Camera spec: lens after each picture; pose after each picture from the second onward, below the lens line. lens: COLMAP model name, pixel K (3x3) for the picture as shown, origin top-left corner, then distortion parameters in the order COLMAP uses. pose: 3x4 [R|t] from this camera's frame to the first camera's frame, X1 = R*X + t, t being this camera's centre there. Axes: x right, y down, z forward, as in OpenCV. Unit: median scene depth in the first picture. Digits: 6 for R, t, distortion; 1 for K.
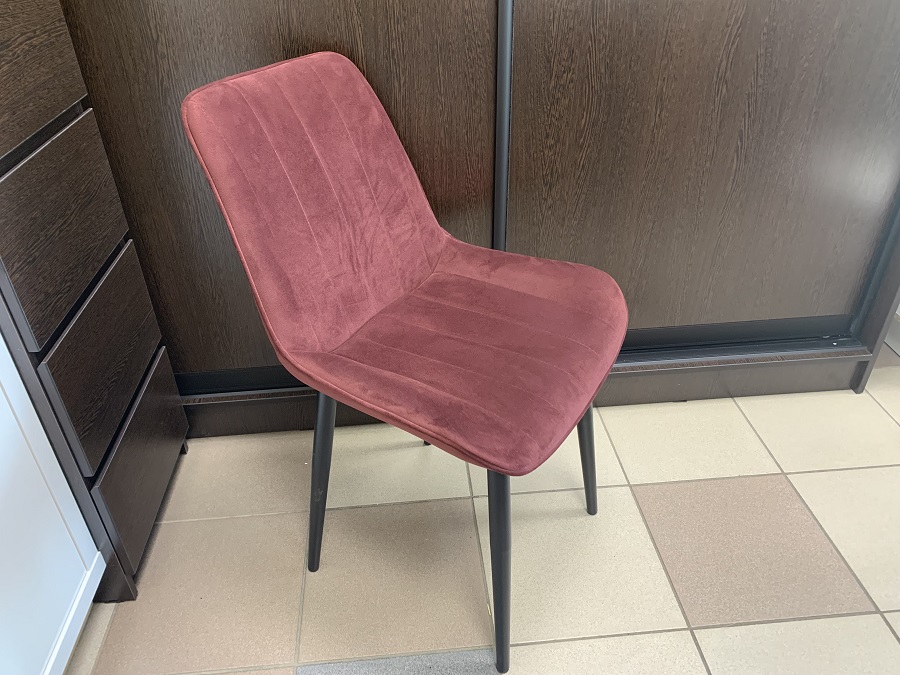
lens RADIAL K [[653.3, 0, 449.3], [0, 653.3, 249.1], [0, 0, 1]] dist [0.044976, 0.002301]
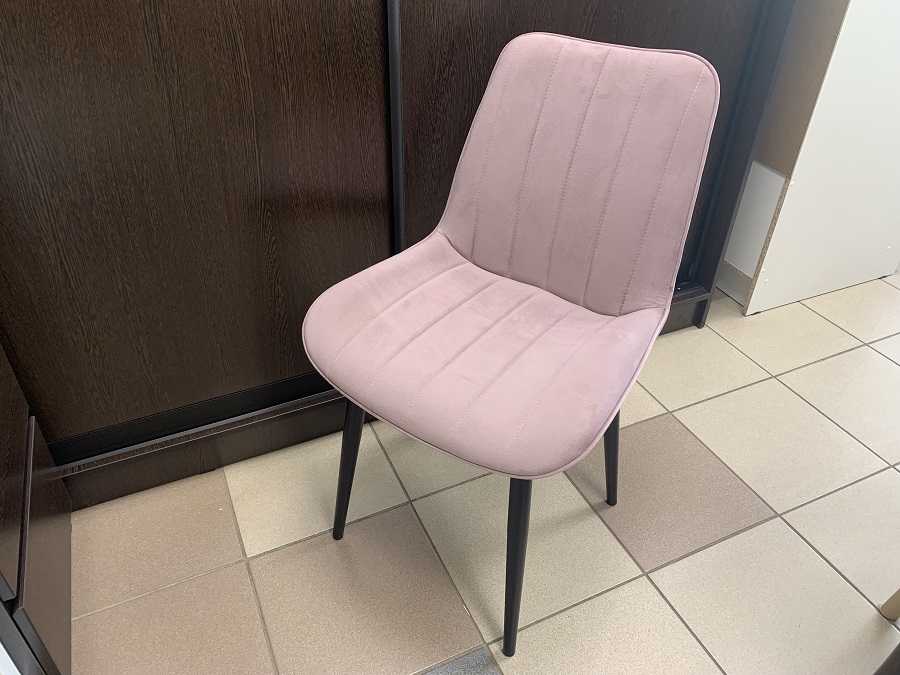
lens RADIAL K [[653.3, 0, 449.3], [0, 653.3, 249.1], [0, 0, 1]] dist [0.044976, 0.002301]
pose [[0.952405, -0.132955, 0.274312, -0.133802], [0.123638, 0.991013, 0.051062, -0.044115], [-0.278636, -0.014717, 0.960284, 0.036045]]
